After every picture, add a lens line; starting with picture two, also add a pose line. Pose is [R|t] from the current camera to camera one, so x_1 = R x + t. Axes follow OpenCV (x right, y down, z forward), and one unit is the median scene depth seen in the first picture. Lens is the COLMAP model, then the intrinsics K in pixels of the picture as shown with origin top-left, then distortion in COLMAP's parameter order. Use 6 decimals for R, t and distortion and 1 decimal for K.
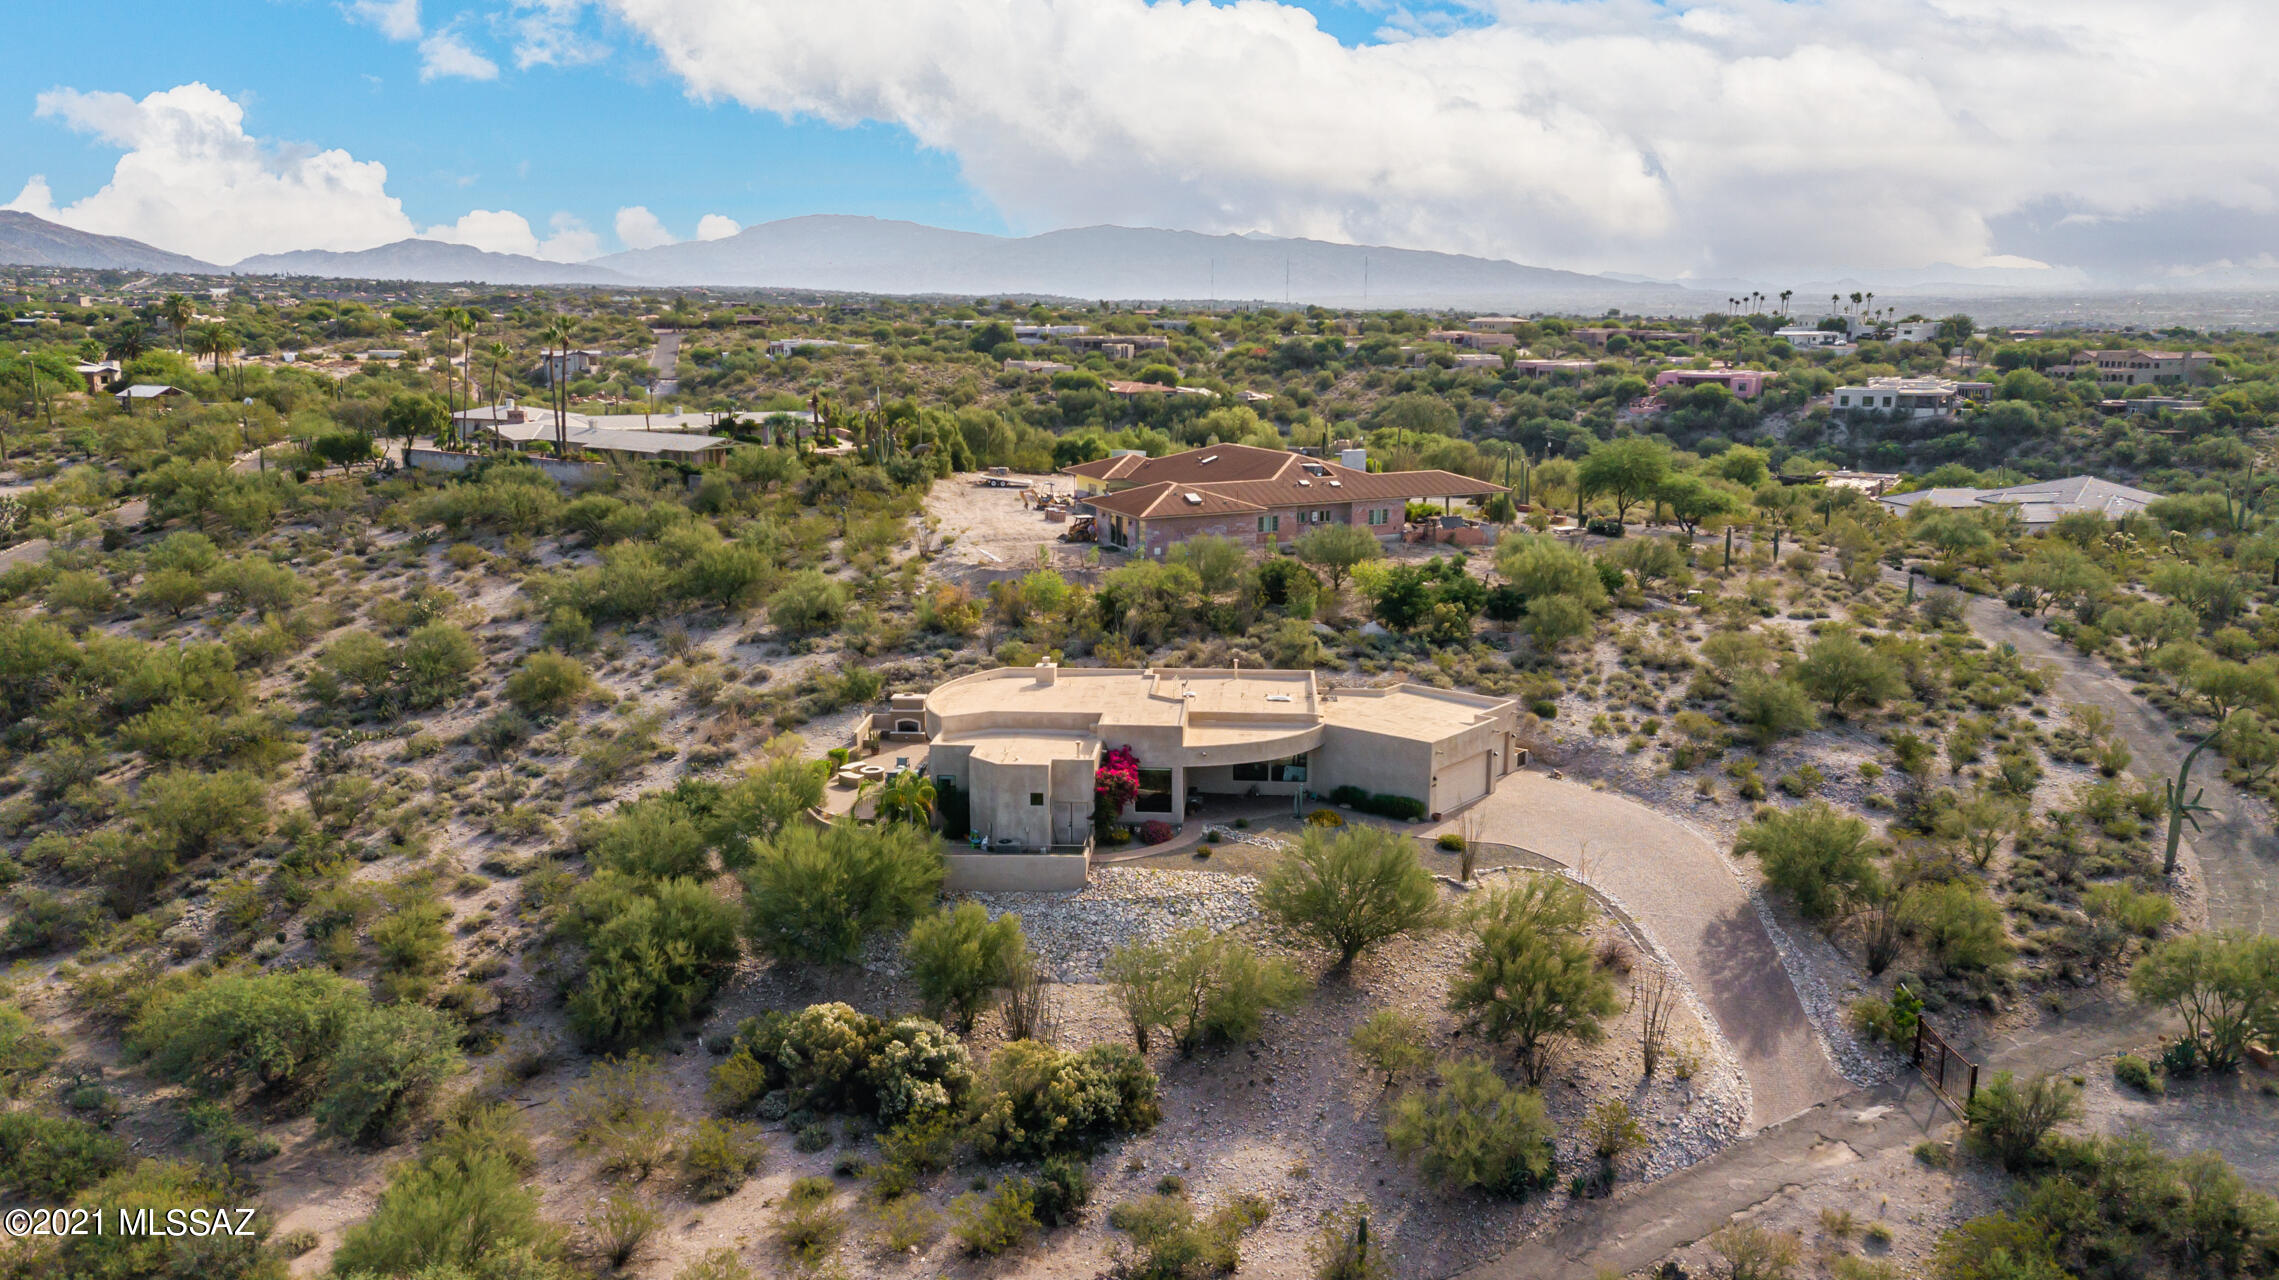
lens RADIAL K [[1731.5, 0, 1129.1], [0, 1731.5, 626.9], [0, 0, 1]] dist [0.007416, 0.018013]
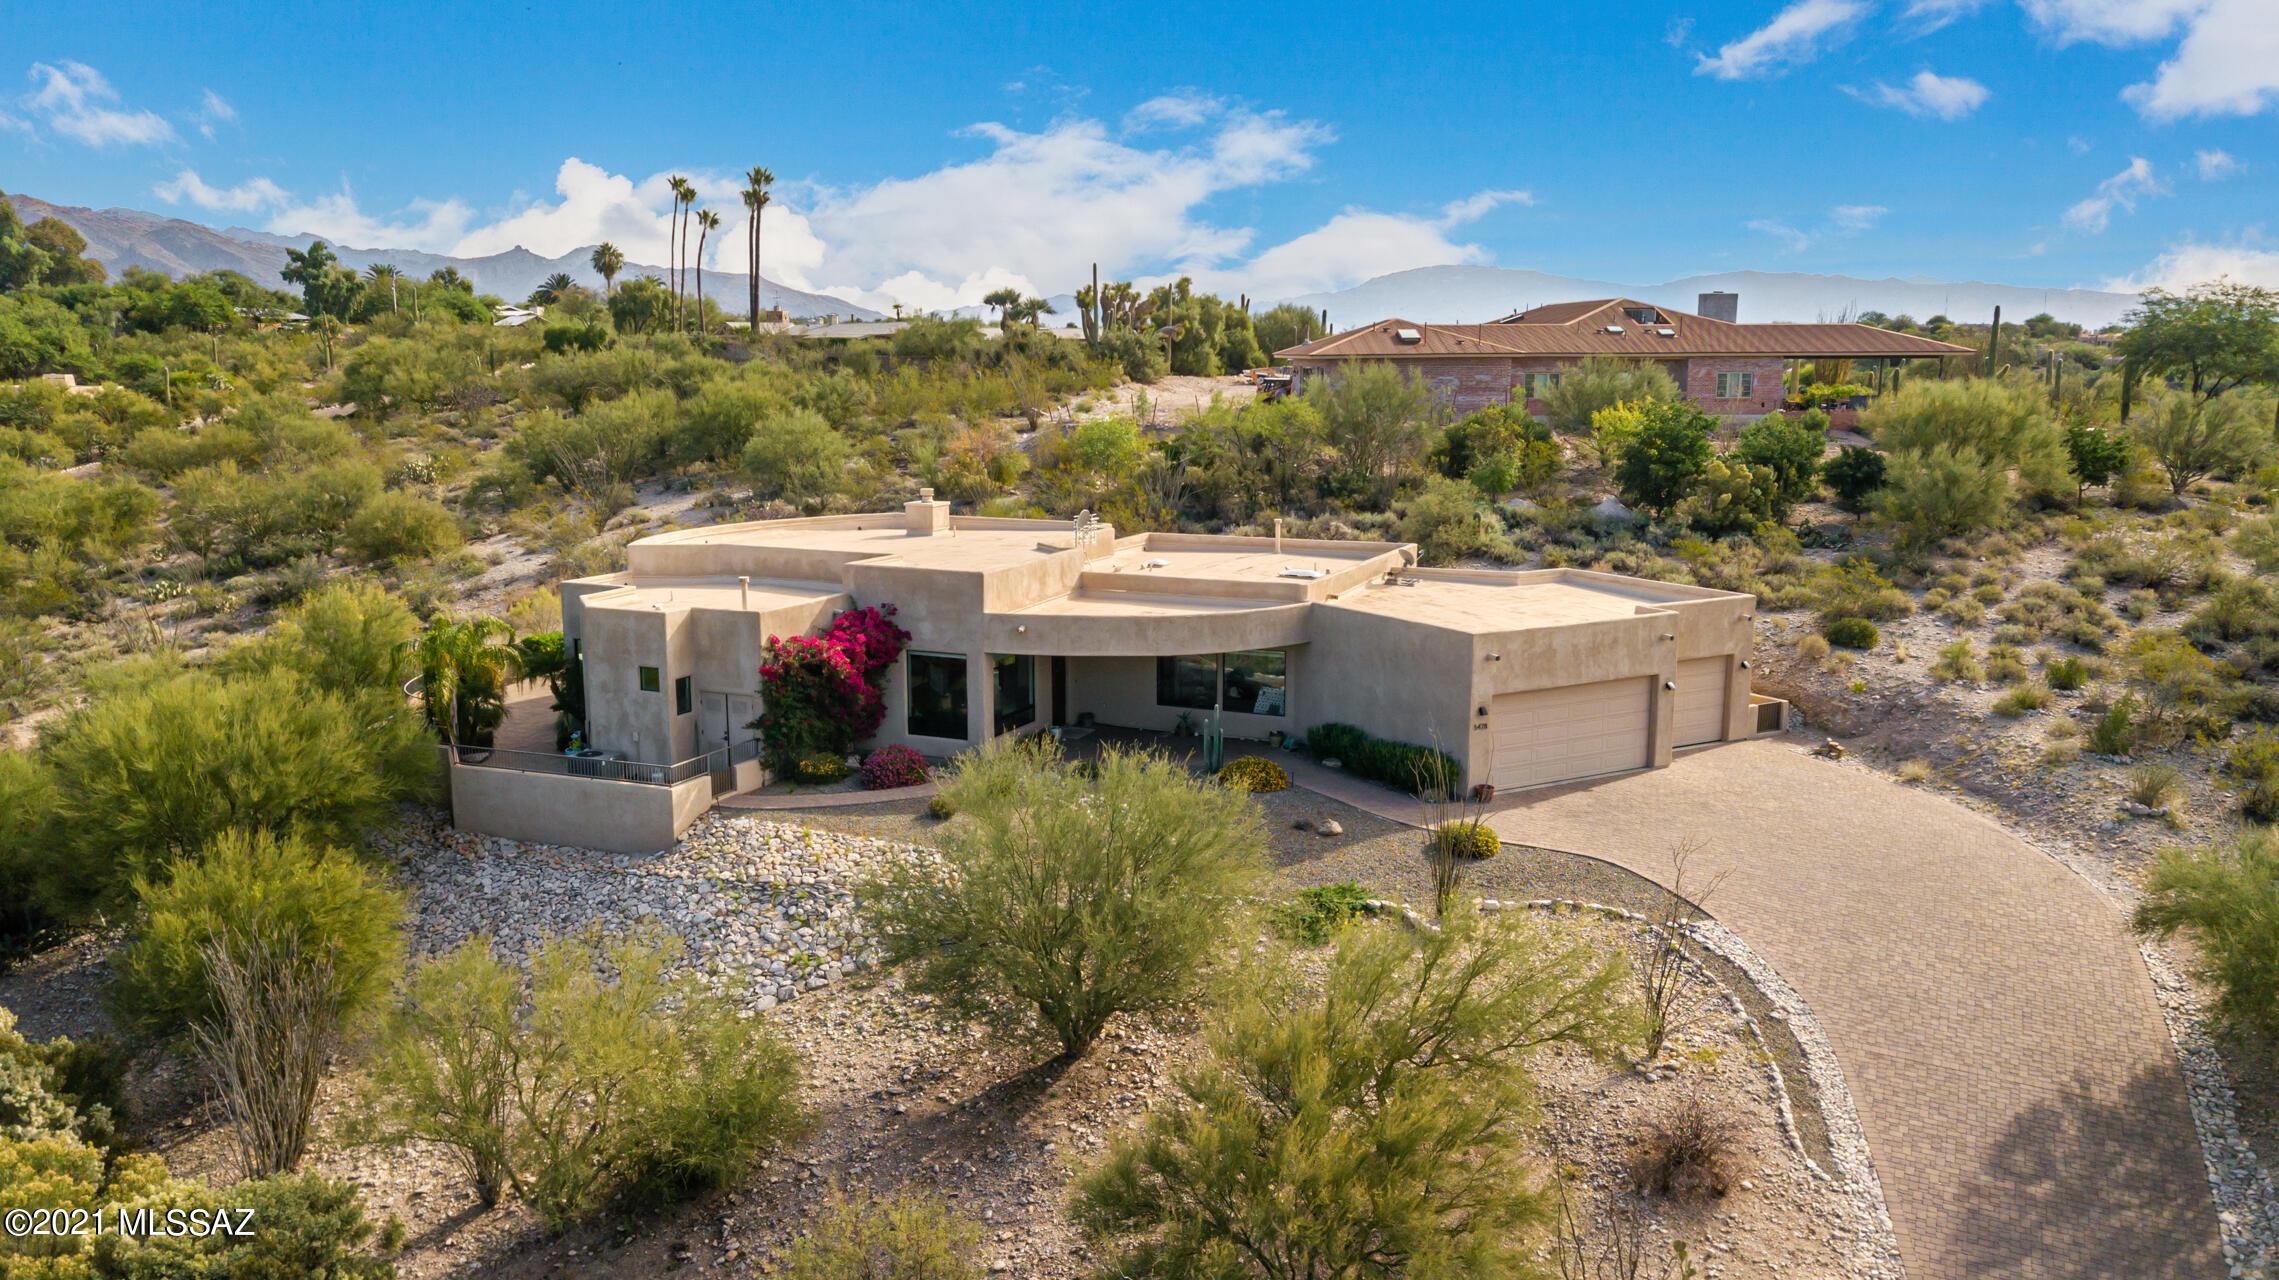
lens RADIAL K [[1731.5, 0, 1135.8], [0, 1731.5, 649.4], [0, 0, 1]] dist [0.007416, 0.018013]
pose [[0.940978, 0.057938, -0.333471, 0.232920], [-0.062849, 0.998015, -0.003948, 0.074382], [0.332581, 0.024673, 0.942752, 0.491119]]
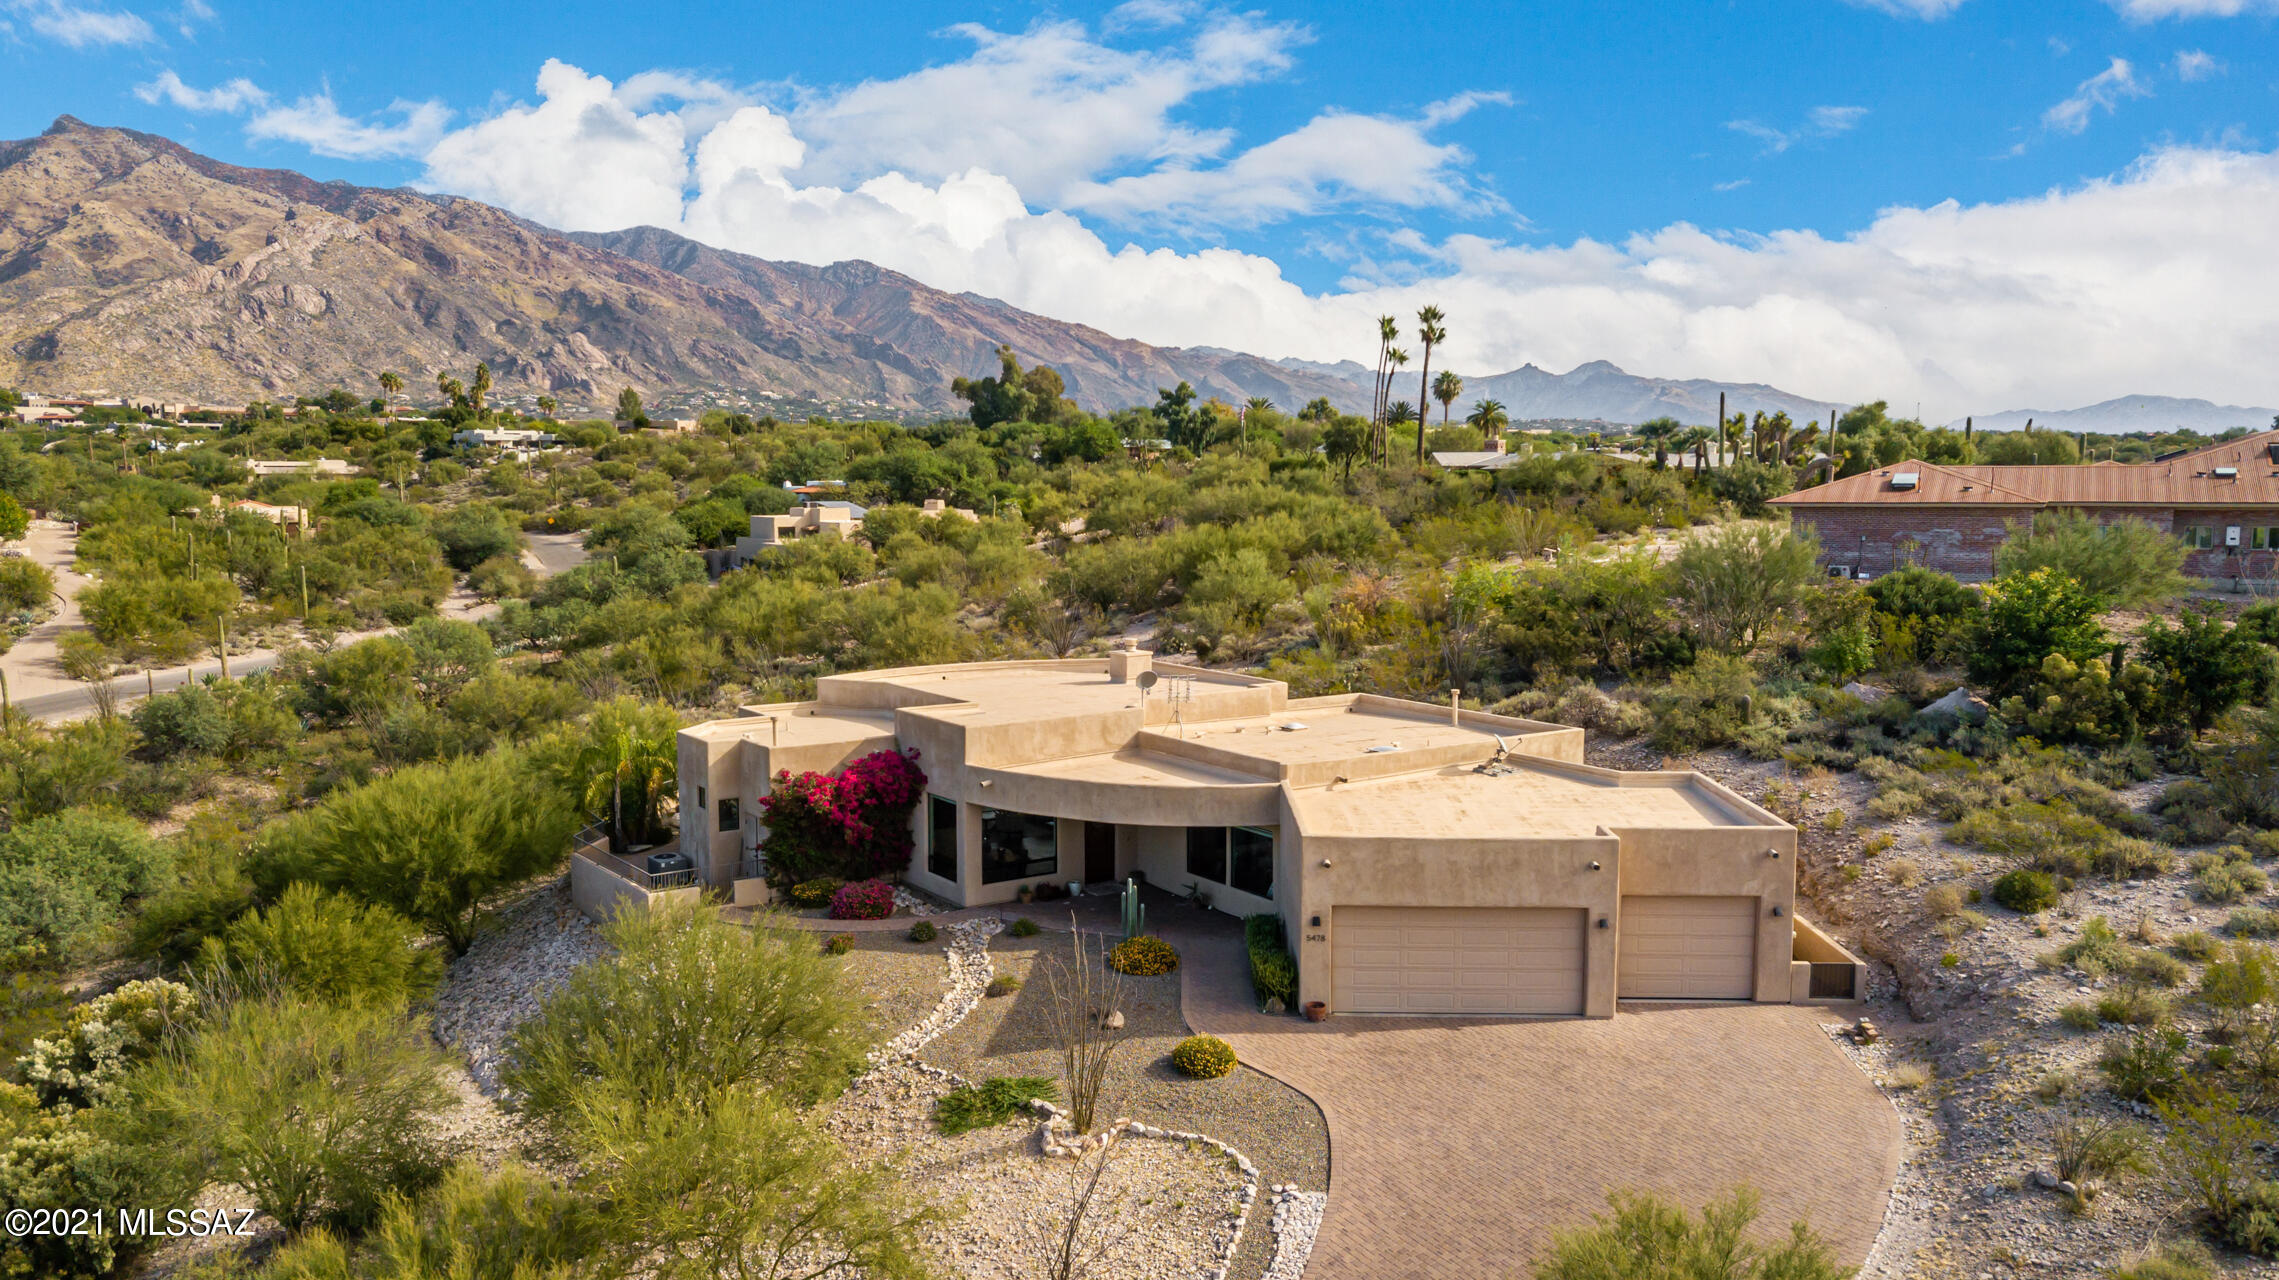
lens RADIAL K [[1731.5, 0, 1126.1], [0, 1731.5, 660.0], [0, 0, 1]] dist [0.007416, 0.018013]
pose [[0.614774, 0.085217, -0.784086, 0.460602], [-0.140859, 0.990026, -0.002843, 0.028472], [0.776023, 0.112193, 0.620646, 0.649719]]
